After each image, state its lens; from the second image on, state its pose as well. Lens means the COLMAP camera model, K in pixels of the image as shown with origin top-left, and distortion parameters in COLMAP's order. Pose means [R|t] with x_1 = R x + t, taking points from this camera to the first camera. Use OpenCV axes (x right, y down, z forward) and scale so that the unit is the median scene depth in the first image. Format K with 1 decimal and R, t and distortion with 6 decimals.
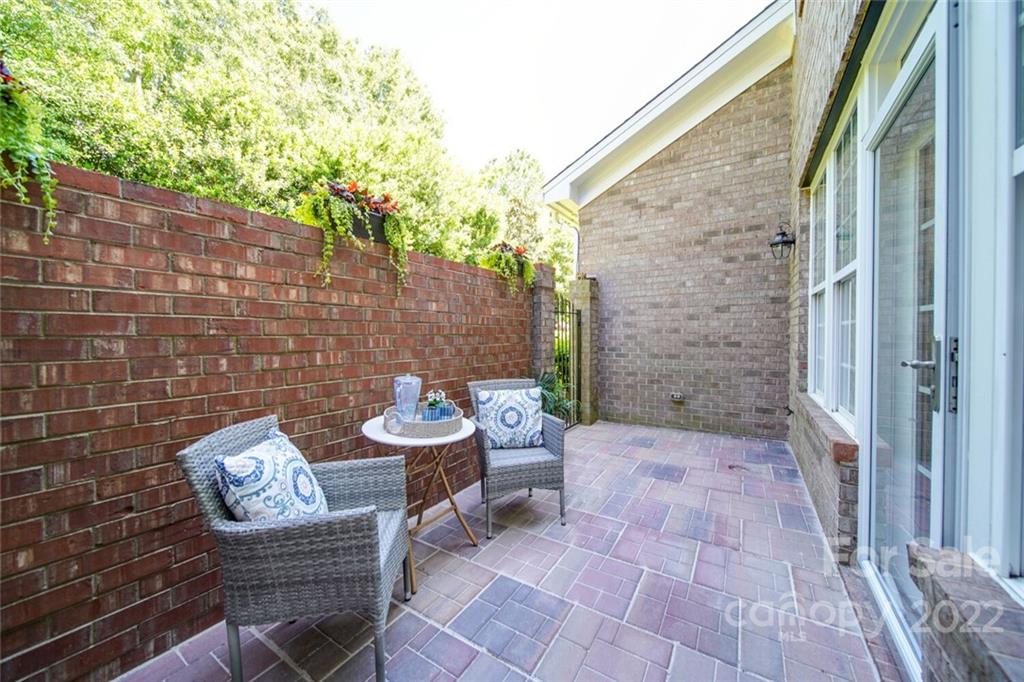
lens RADIAL K [[363.2, 0, 514.6], [0, 363.2, 340.7], [0, 0, 1]] dist [0.000470, -0.001617]
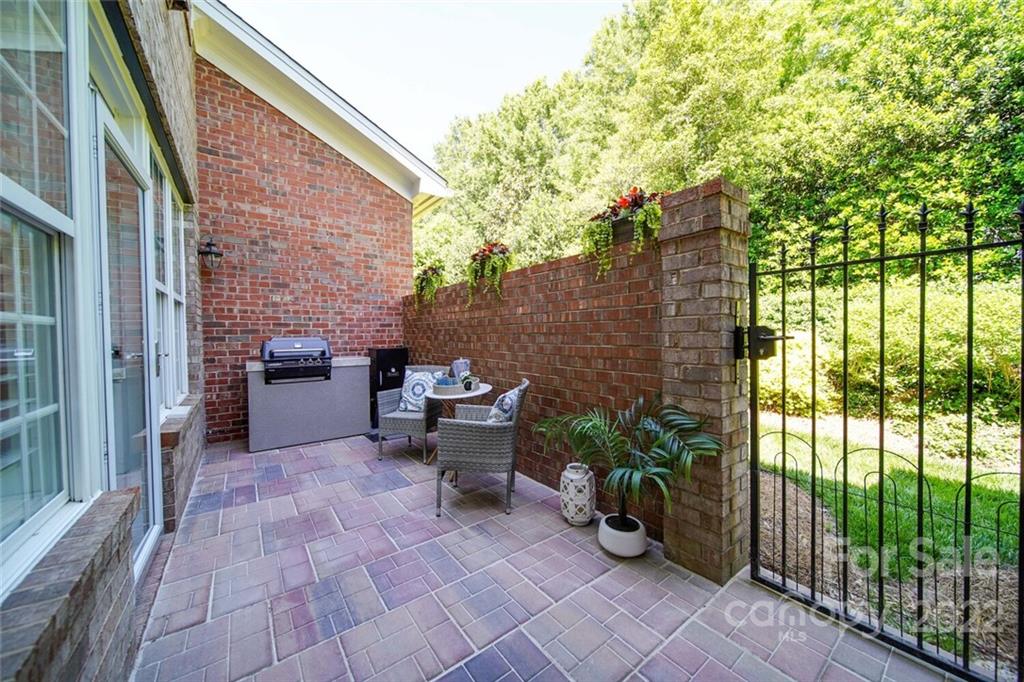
lens RADIAL K [[363.2, 0, 512.9], [0, 363.2, 338.9], [0, 0, 1]] dist [0.000470, -0.001617]
pose [[-0.358424, 0.021913, -0.933302, 0.835091], [-0.004120, 0.999678, 0.025053, -0.025830], [0.933550, 0.012825, -0.358219, 1.278335]]
